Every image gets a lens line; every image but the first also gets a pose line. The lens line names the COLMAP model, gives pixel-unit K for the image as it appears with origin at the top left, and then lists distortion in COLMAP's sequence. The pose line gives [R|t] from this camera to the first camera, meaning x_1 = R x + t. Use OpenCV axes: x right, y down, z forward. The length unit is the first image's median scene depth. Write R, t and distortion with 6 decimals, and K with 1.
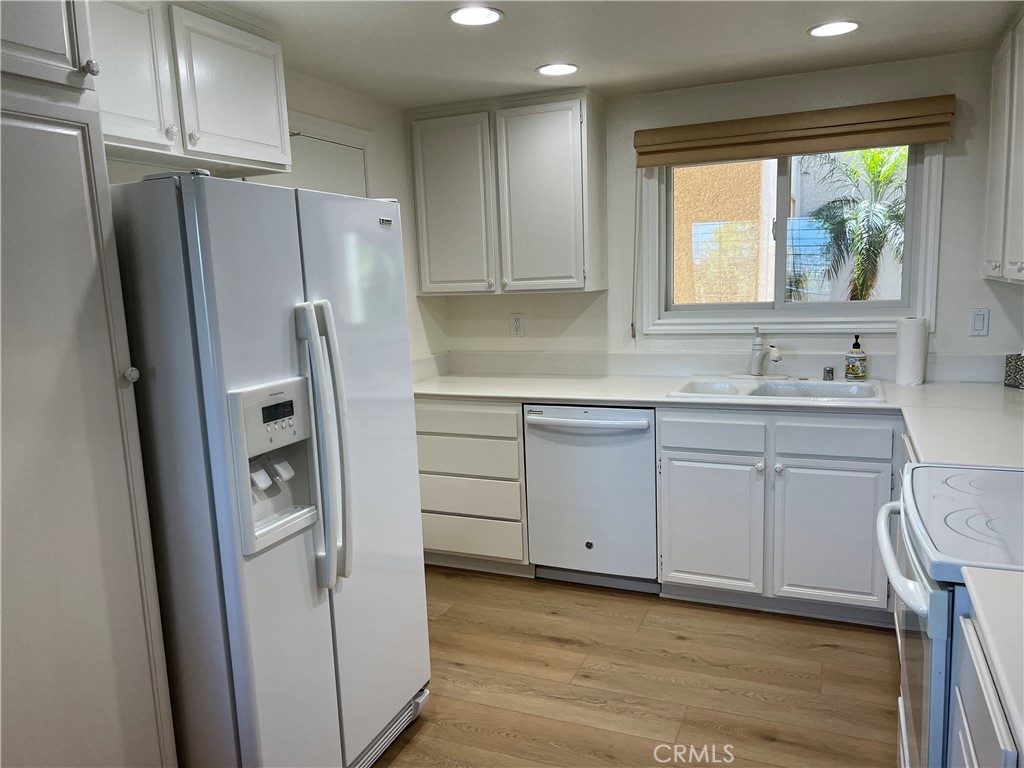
lens RADIAL K [[762.8, 0, 511.0], [0, 762.8, 392.6], [0, 0, 1]] dist [0.067813, -0.099700]
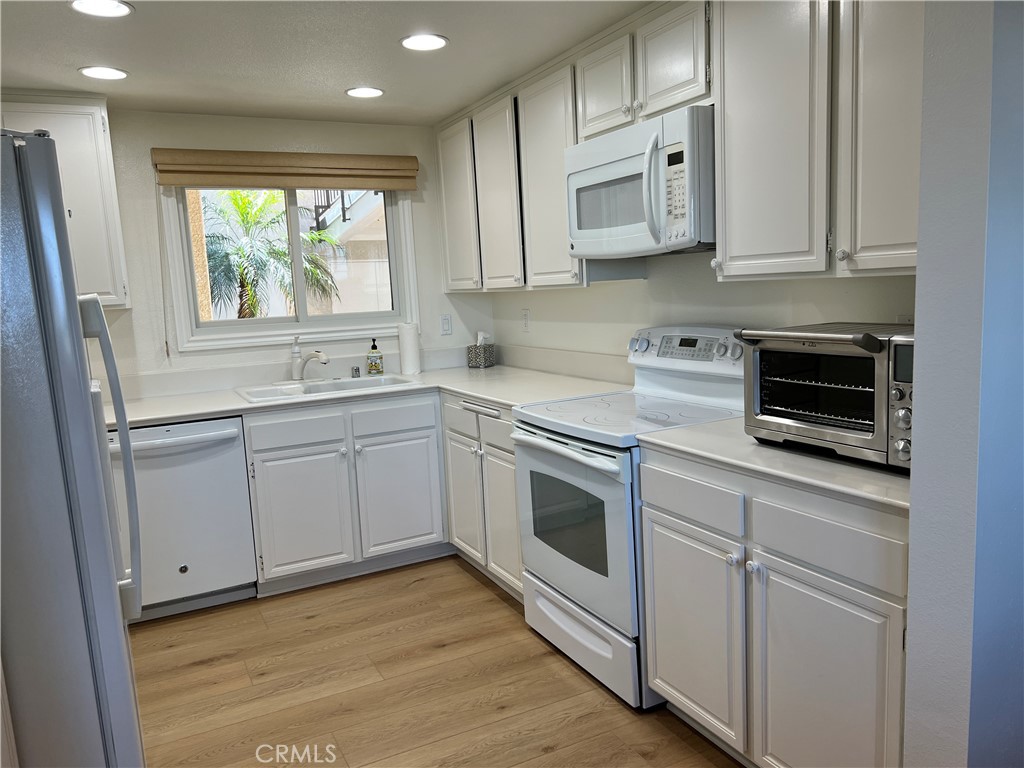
lens RADIAL K [[762.8, 0, 511.0], [0, 762.8, 392.6], [0, 0, 1]] dist [0.067813, -0.099700]
pose [[0.639016, -0.102035, 0.762396, -0.368061], [0.143218, 0.989613, 0.012404, 0.028646], [-0.755743, 0.101262, 0.646992, 0.043098]]
